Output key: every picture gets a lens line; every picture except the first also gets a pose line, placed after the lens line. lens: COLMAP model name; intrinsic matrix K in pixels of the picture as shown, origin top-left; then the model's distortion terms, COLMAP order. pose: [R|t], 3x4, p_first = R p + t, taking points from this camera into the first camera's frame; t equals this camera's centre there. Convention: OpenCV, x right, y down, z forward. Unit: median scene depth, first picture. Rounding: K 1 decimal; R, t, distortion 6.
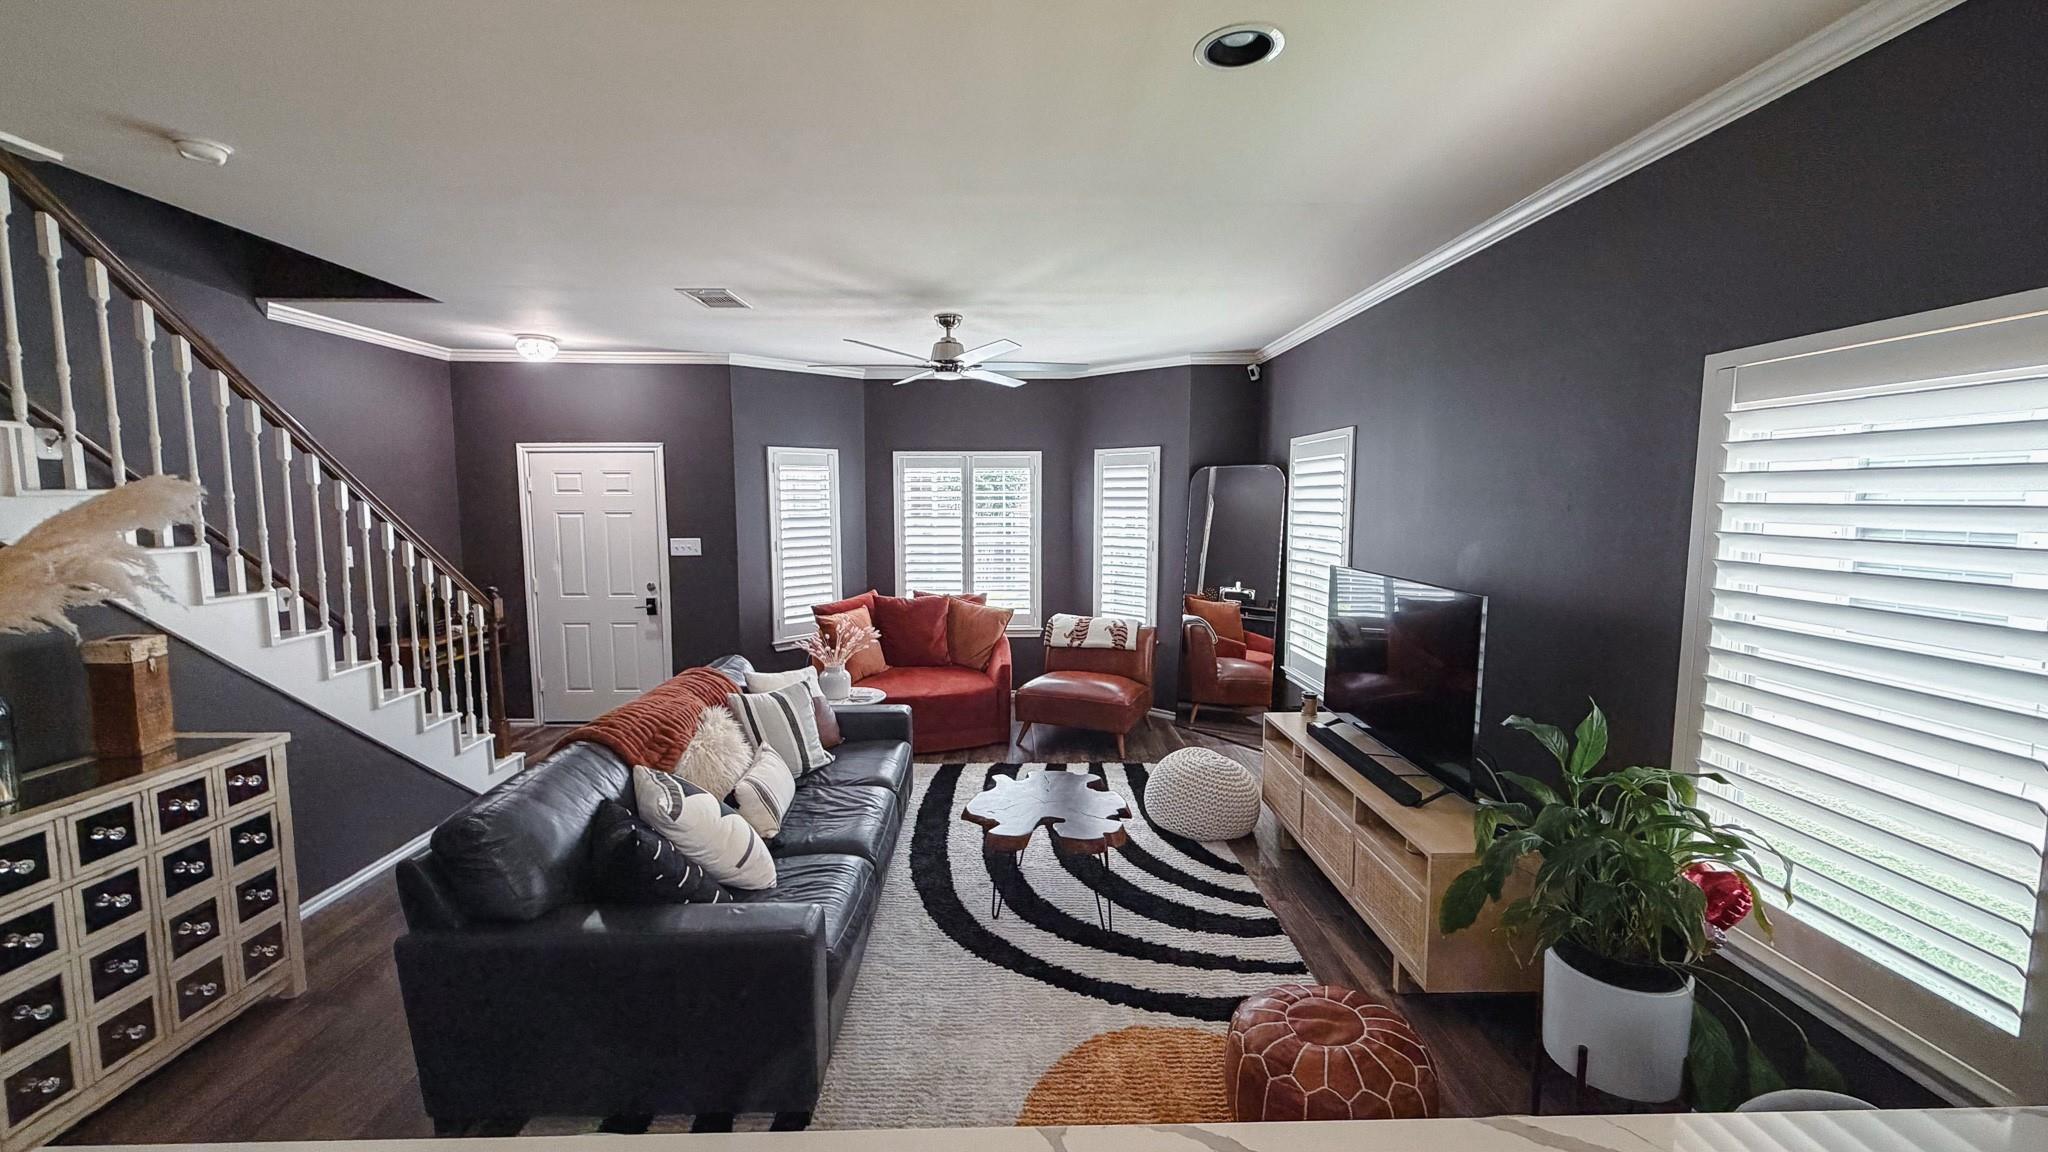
lens RADIAL K [[815.9, 0, 1024.0], [0, 815.9, 576.0], [0, 0, 1]] dist [0.000968, -0.000163]
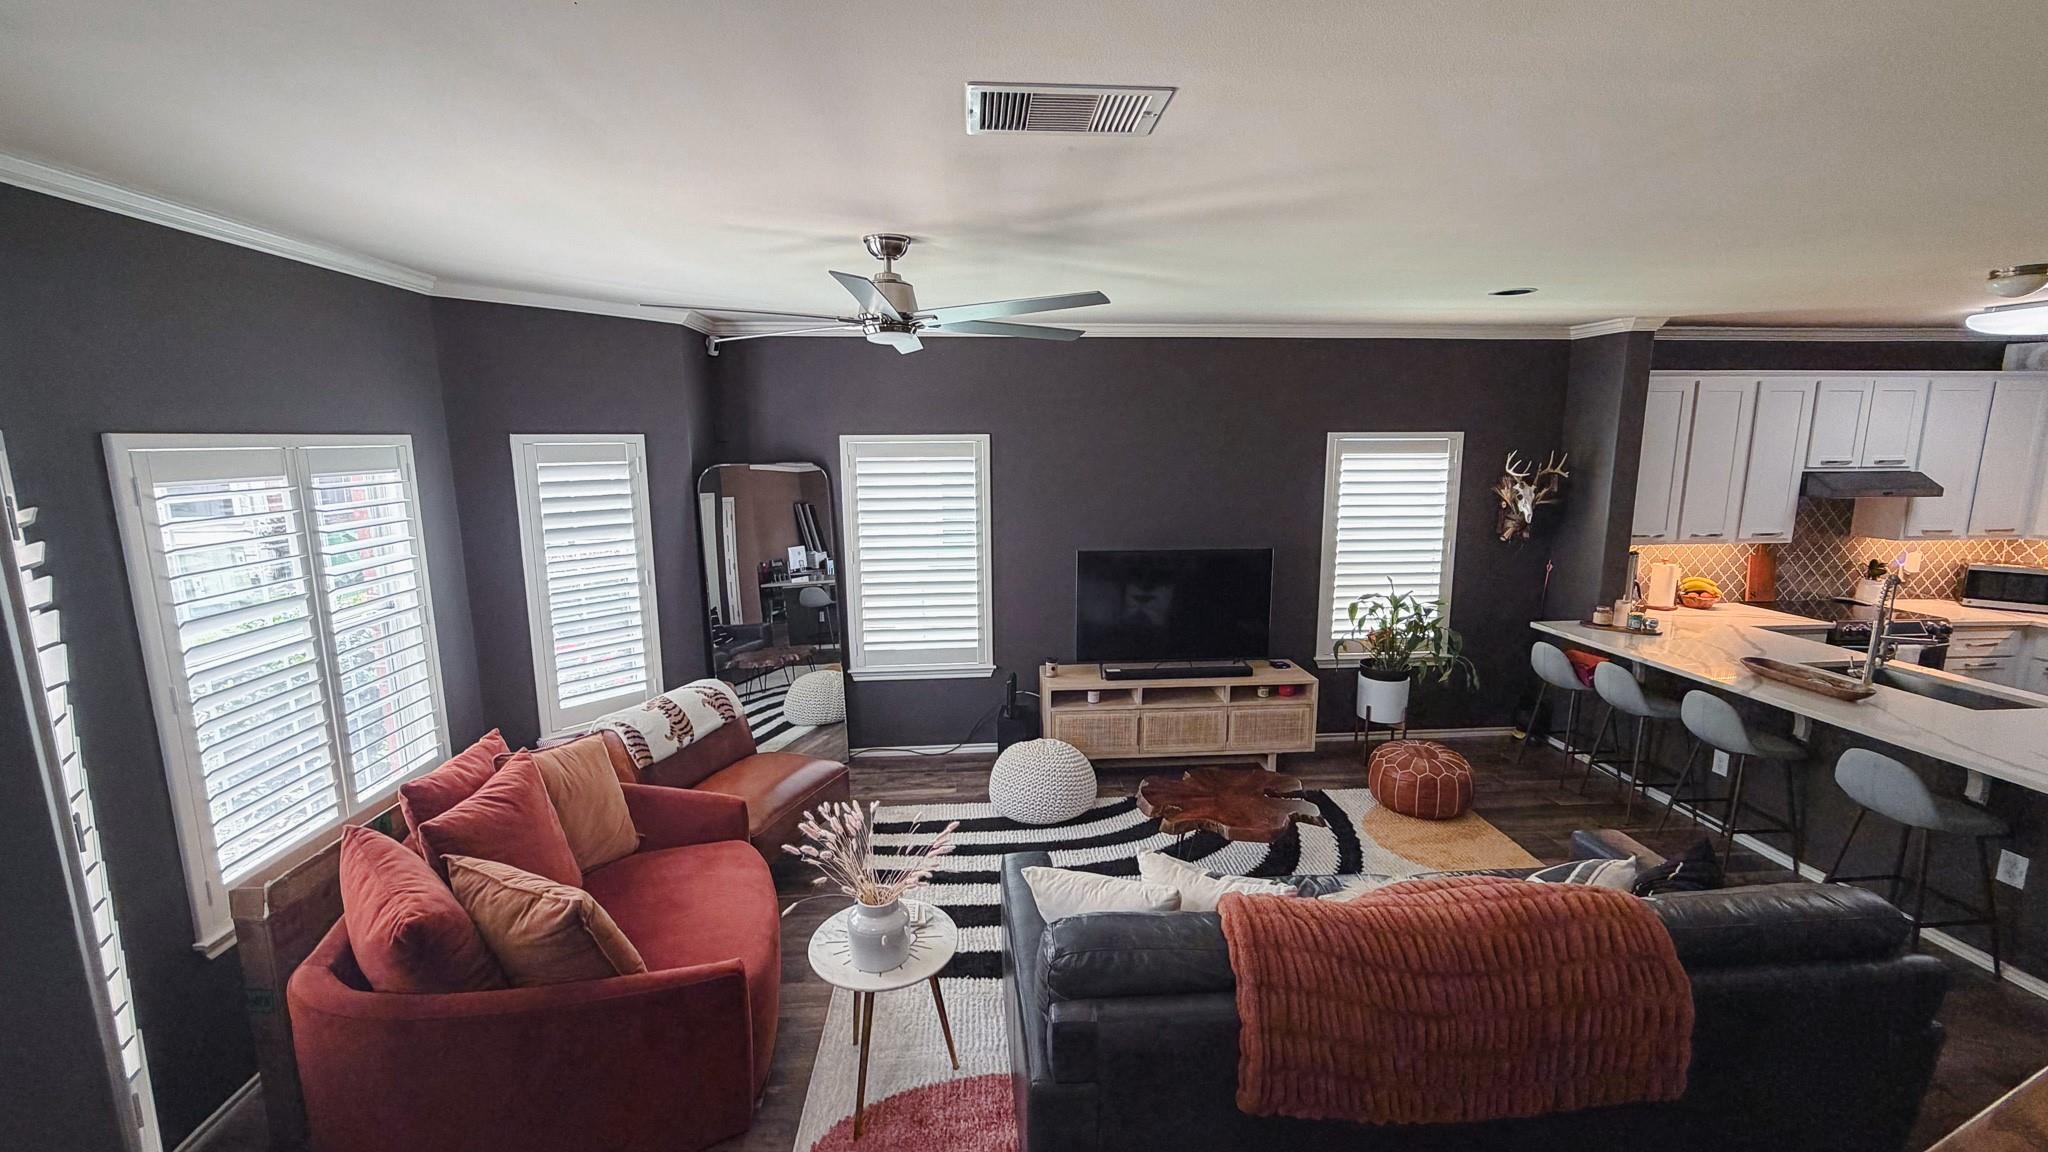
lens RADIAL K [[815.9, 0, 1024.0], [0, 815.9, 576.0], [0, 0, 1]] dist [0.000968, -0.000163]
pose [[-0.053505, -0.166971, 0.984509, -0.574886], [0.100499, 0.980015, 0.171671, -0.132579], [-0.993497, 0.108127, -0.035655, 0.745533]]
